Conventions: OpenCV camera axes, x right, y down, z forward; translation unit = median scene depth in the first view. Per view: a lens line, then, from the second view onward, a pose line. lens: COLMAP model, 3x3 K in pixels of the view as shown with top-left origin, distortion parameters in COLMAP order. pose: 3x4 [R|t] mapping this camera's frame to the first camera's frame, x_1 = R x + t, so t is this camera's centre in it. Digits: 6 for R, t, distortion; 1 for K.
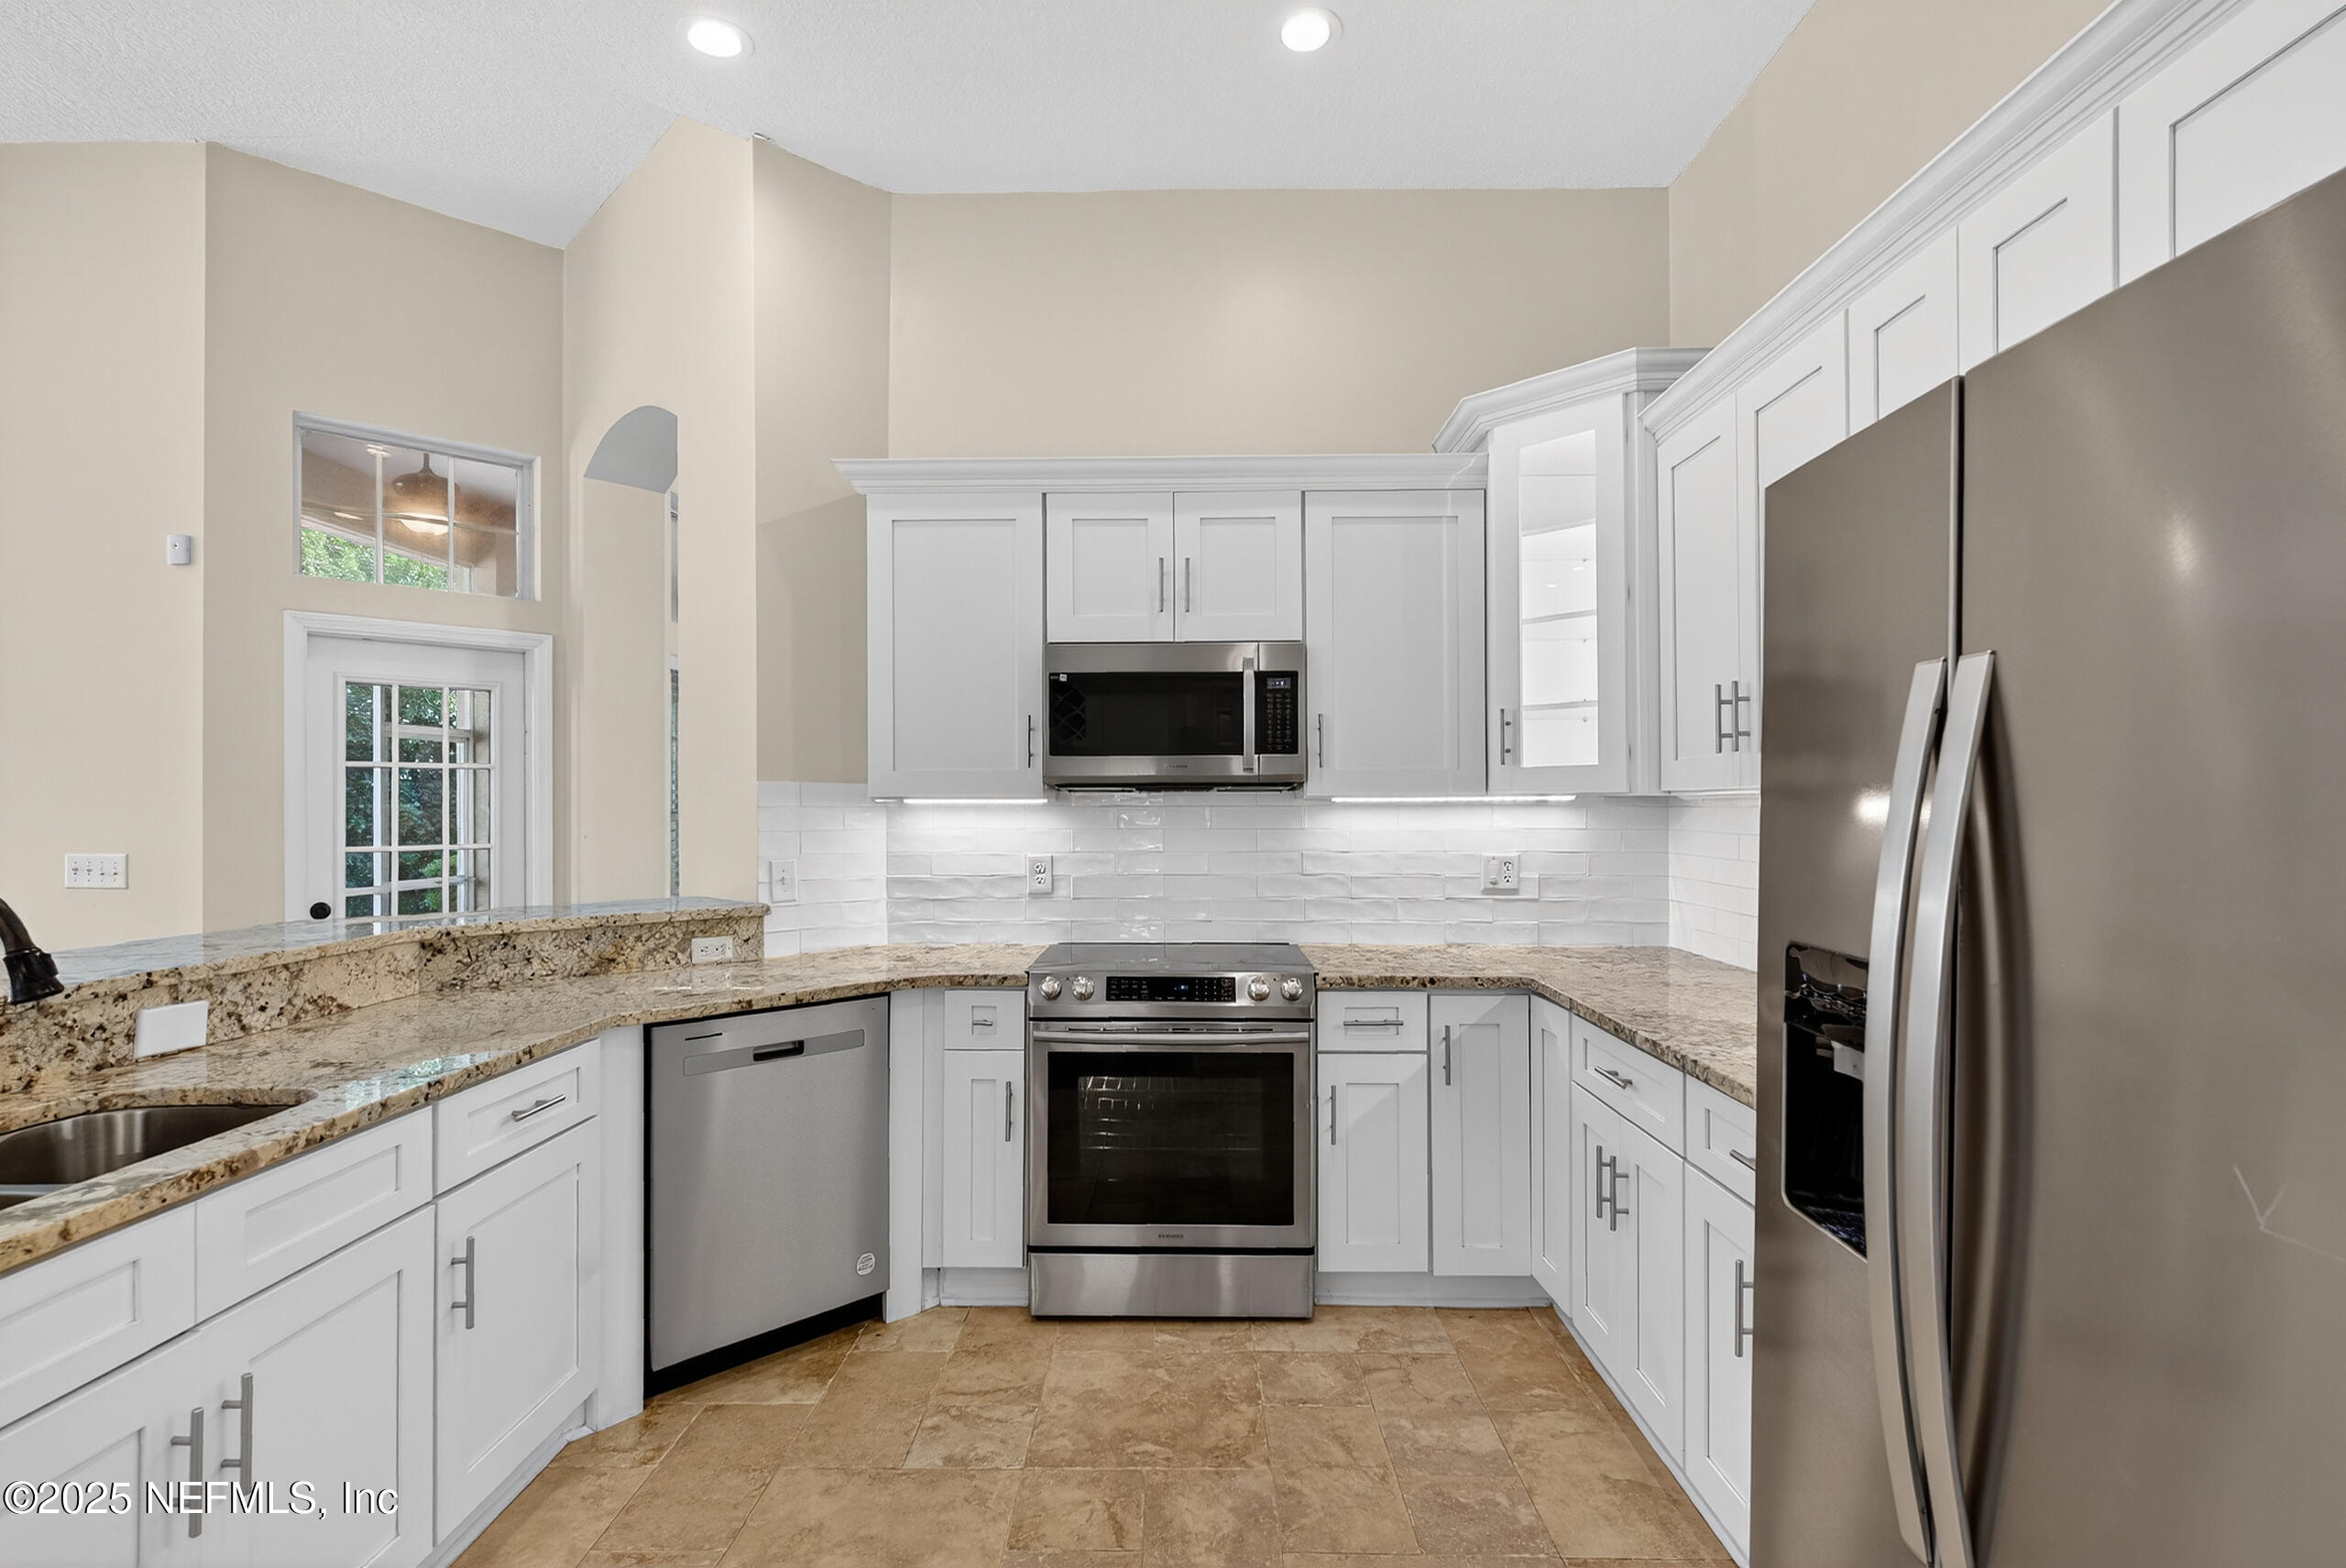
lens RADIAL K [[1126.4, 0, 1175.5], [0, 1126.4, 798.3], [0, 0, 1]] dist [0.003488, -0.000364]
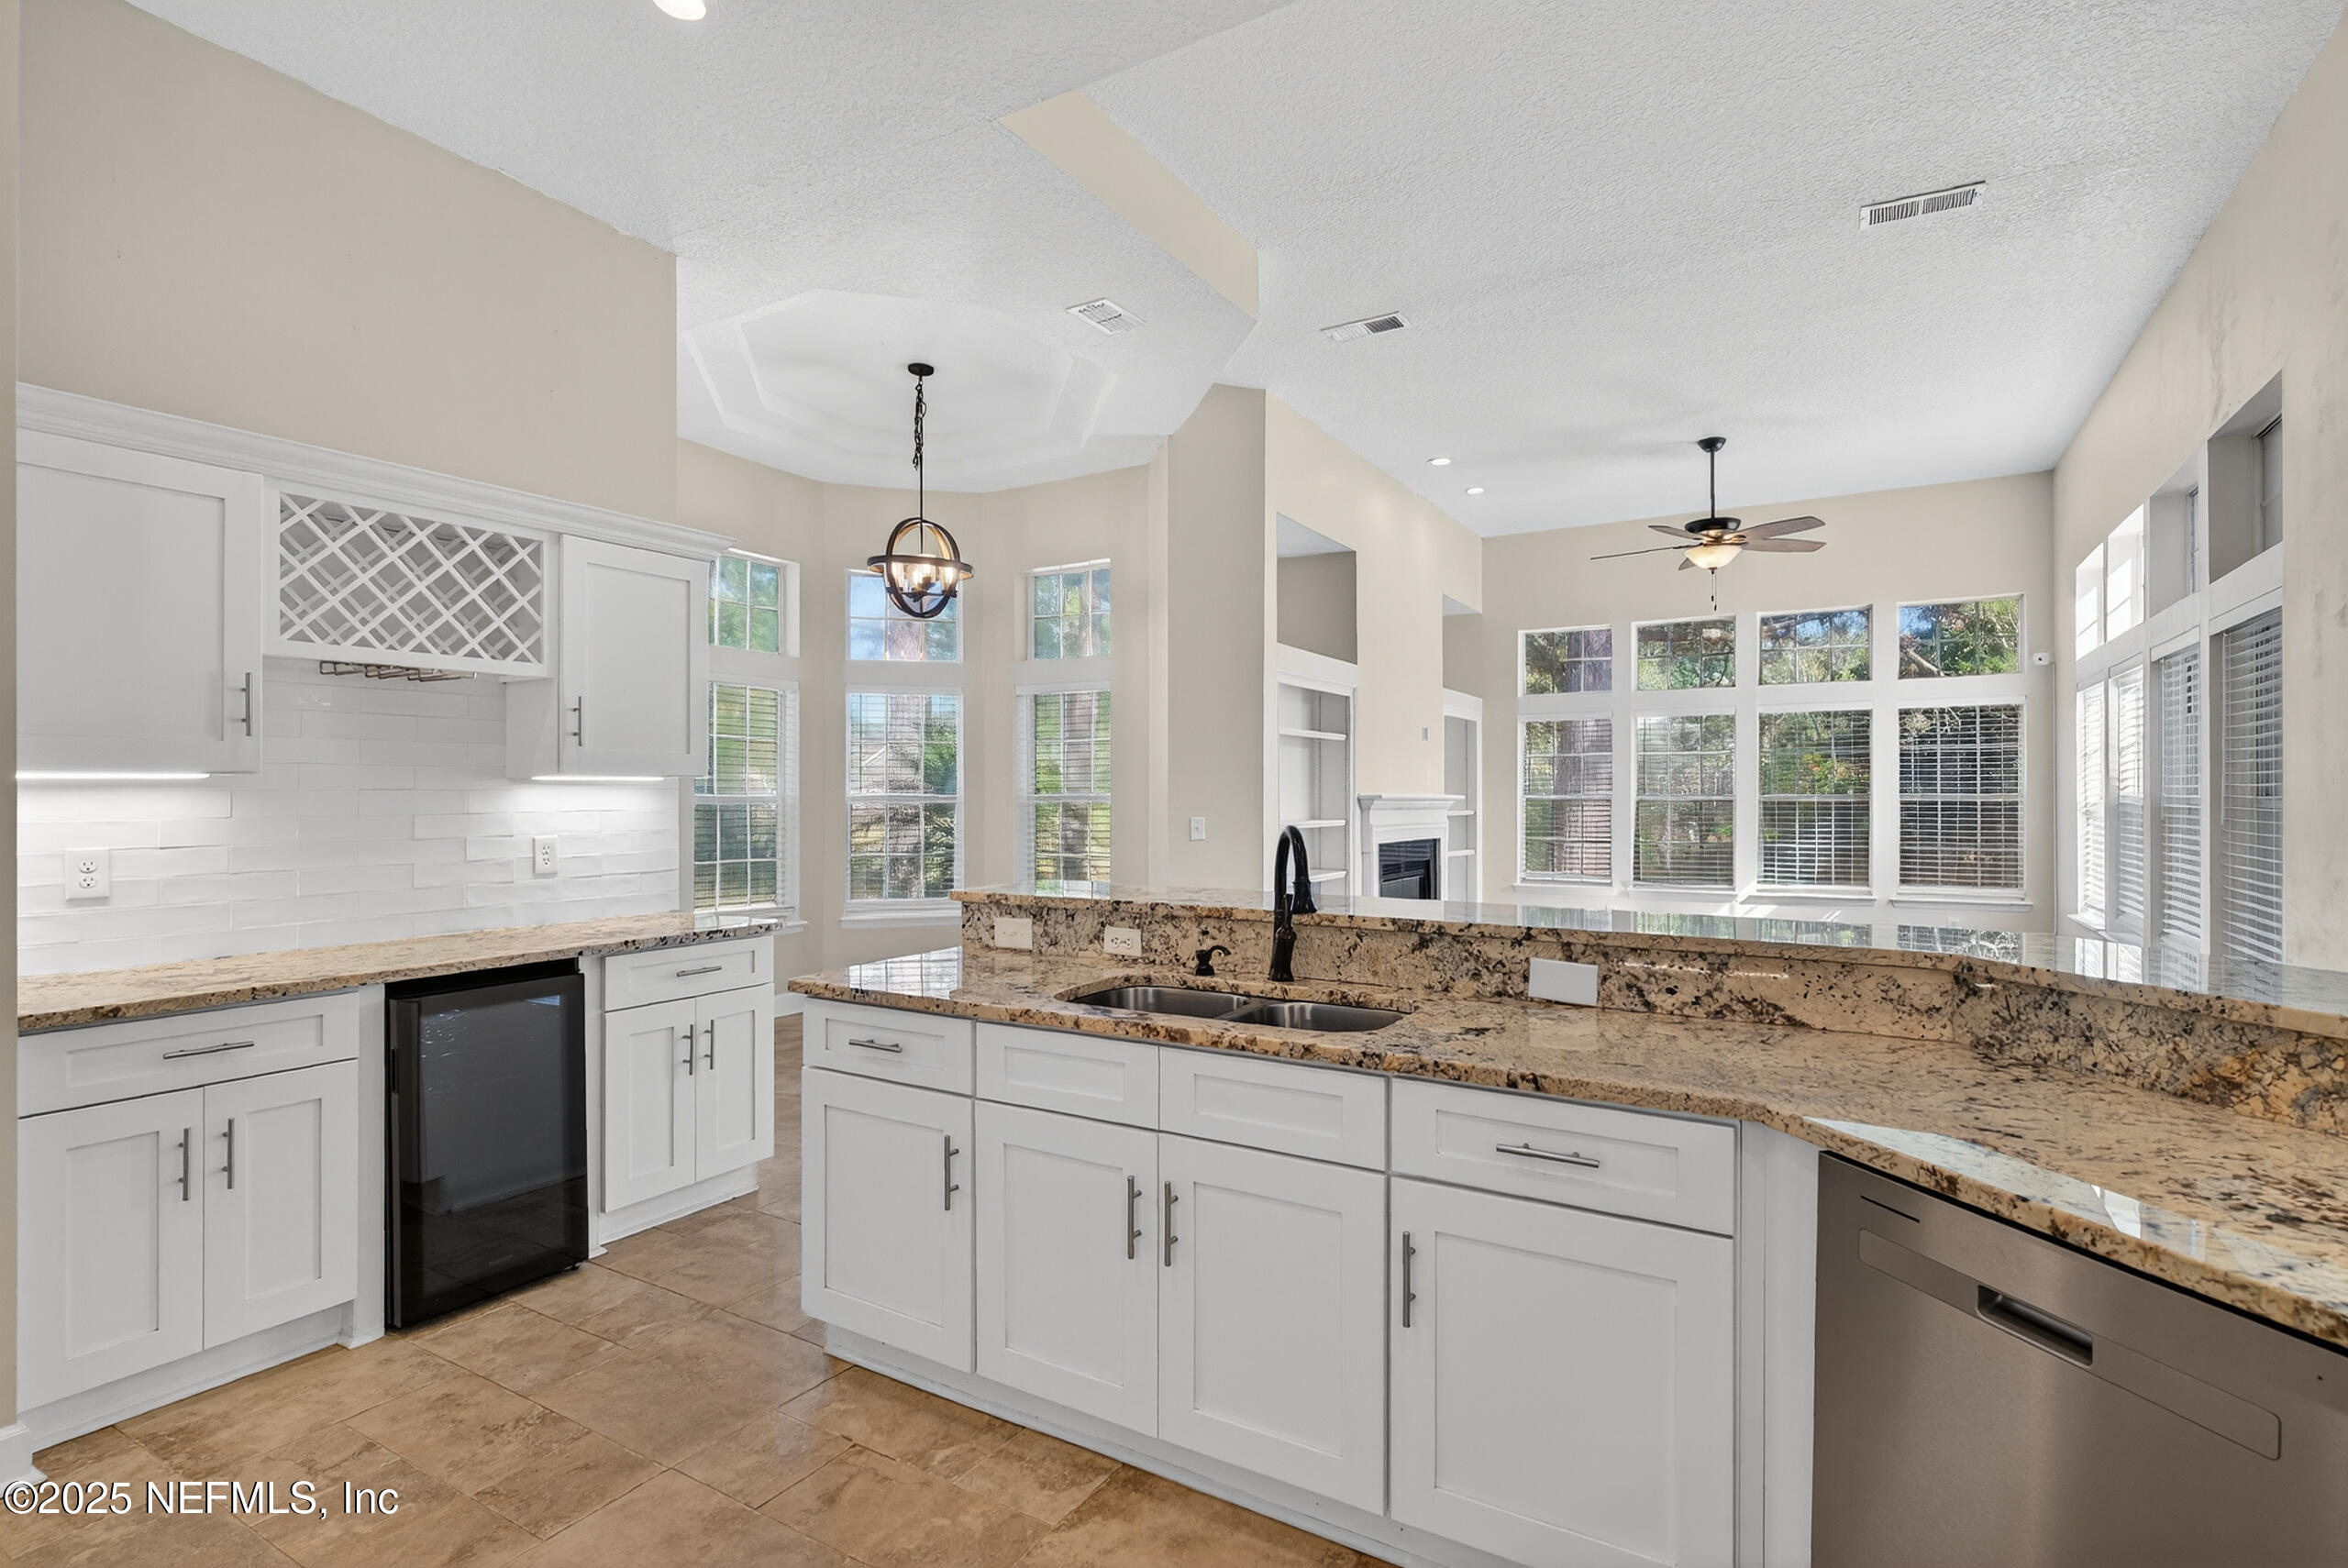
lens RADIAL K [[1127.3, 0, 1170.3], [0, 1127.3, 784.9], [0, 0, 1]] dist [0.003488, -0.000364]
pose [[-0.499113, -0.000810, -0.866536, 0.214140], [0.001880, 0.999996, -0.002018, 0.004687], [0.866535, -0.002637, -0.499110, 0.880603]]
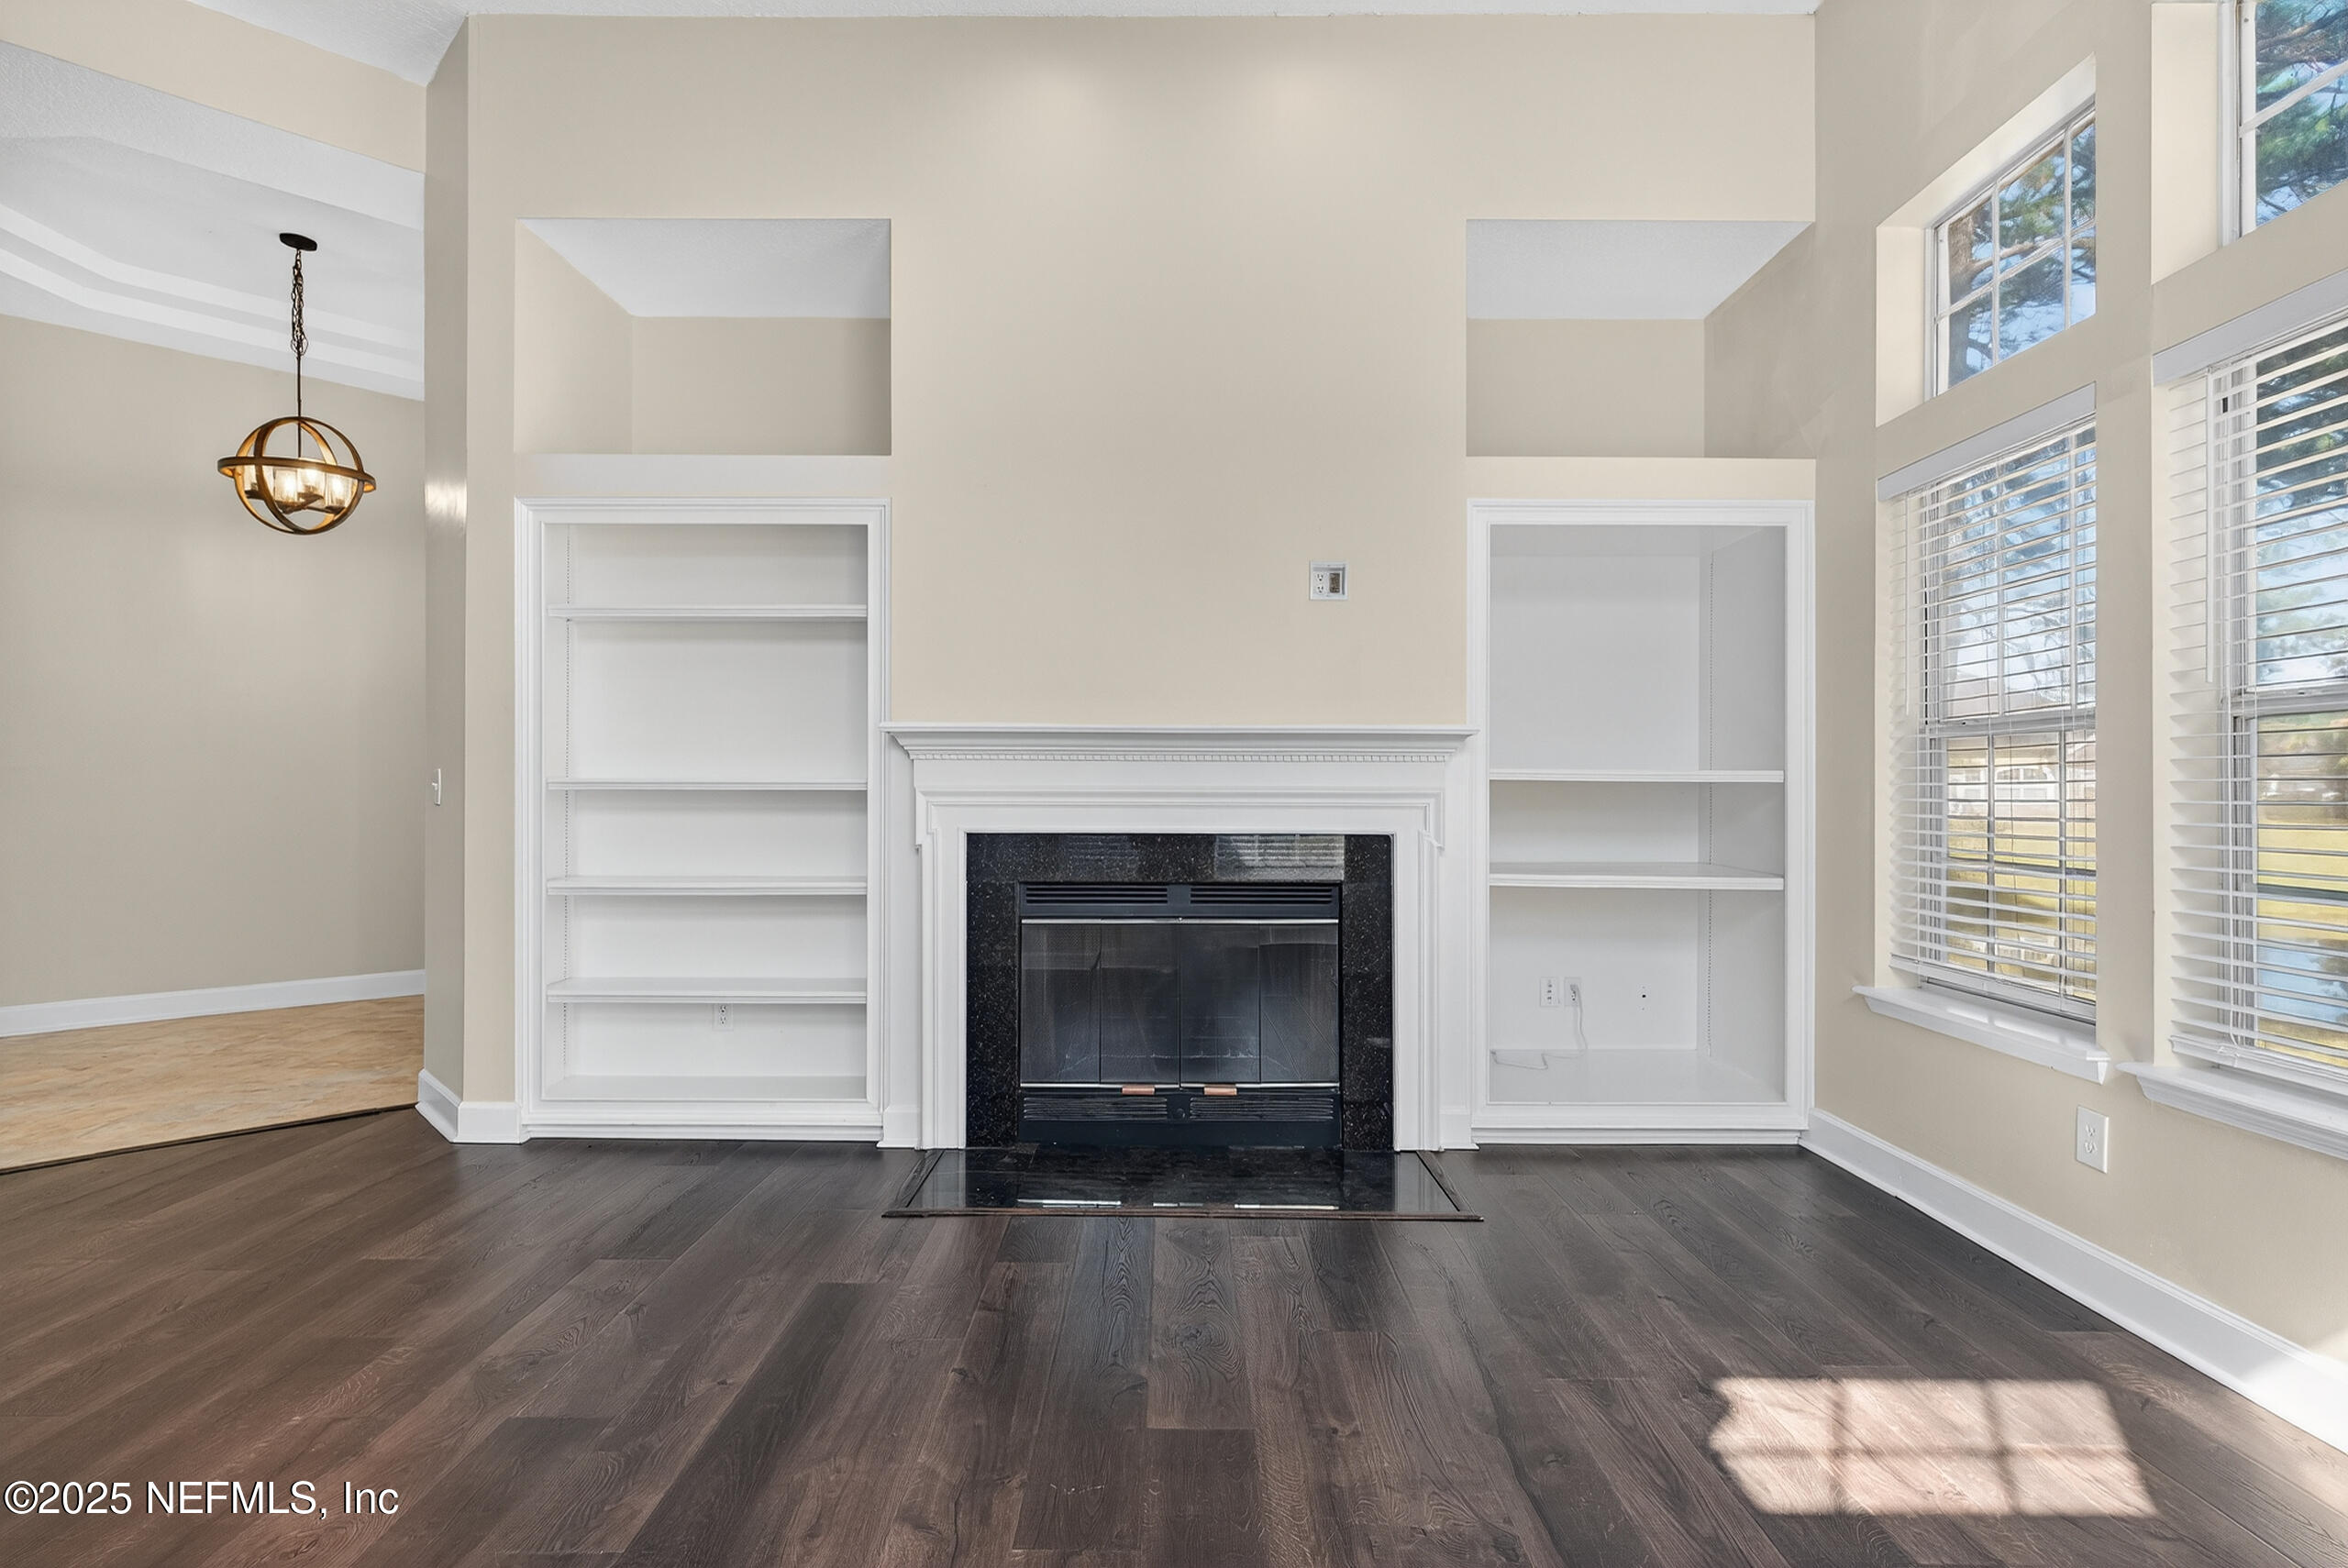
lens RADIAL K [[1127.3, 0, 1175.4], [0, 1127.3, 779.9], [0, 0, 1]] dist [0.003488, -0.000364]
pose [[-0.999952, 0.002544, -0.009483, -0.441551], [0.002678, 0.999896, -0.014138, 0.027451], [0.009446, -0.014163, -0.999855, 0.957752]]
